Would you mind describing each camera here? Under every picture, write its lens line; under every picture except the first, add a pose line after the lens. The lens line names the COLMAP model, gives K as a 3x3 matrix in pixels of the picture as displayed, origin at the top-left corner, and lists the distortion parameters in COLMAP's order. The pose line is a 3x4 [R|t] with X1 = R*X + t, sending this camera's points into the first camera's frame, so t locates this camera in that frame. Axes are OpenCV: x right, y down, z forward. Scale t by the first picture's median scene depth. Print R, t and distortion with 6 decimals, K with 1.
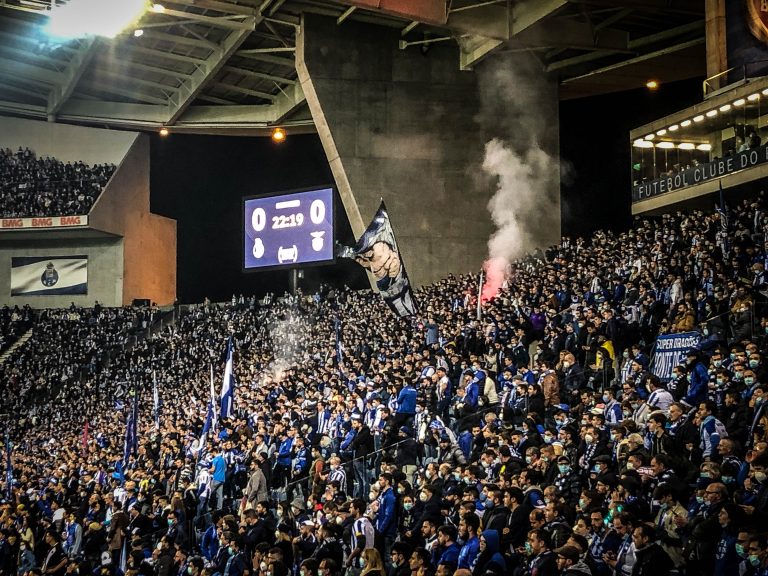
lens RADIAL K [[1490.0, 0, 384.0], [0, 1490.0, 288.0], [0, 0, 1]] dist [0.041438, 0.214017]
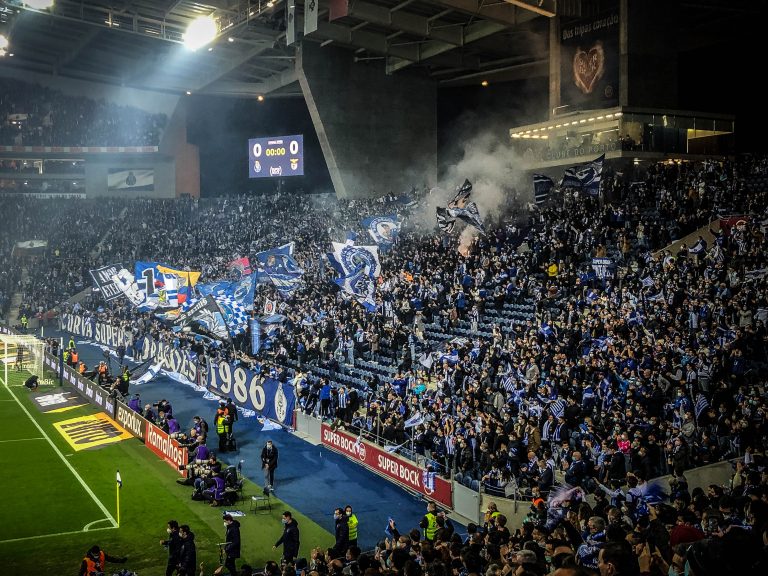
lens RADIAL K [[930.0, 0, 367.9], [0, 930.0, 288.4], [0, 0, 1]] dist [0.142154, -0.497775]
pose [[0.990013, -0.004997, 0.140889, -0.112578], [-0.013834, 0.991105, 0.132361, -0.032386], [-0.140297, -0.132988, 0.981138, -0.127521]]
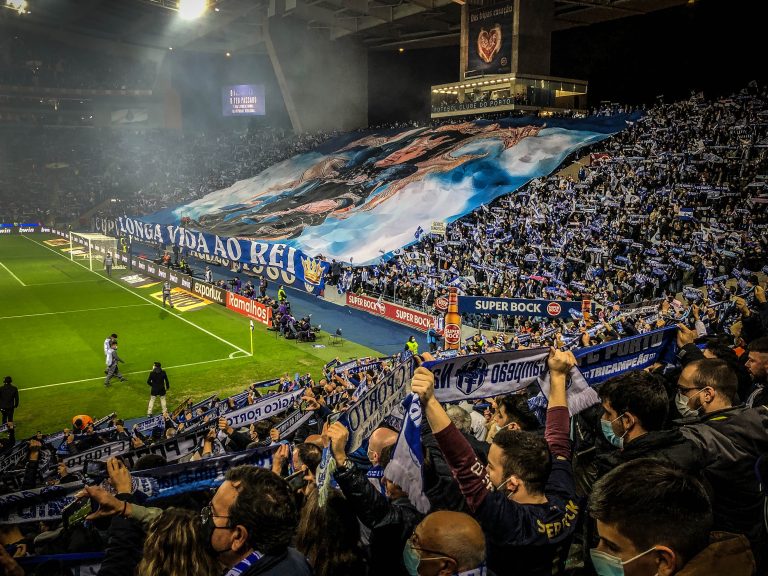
lens RADIAL K [[691.4, 0, 384.0], [0, 691.4, 288.0], [0, 0, 1]] dist [0.004999, 0.010160]
pose [[0.960210, -0.035450, 0.277019, -0.163653], [-0.036392, 0.967572, 0.249962, -0.034109], [-0.276897, -0.250097, 0.927782, -0.148538]]
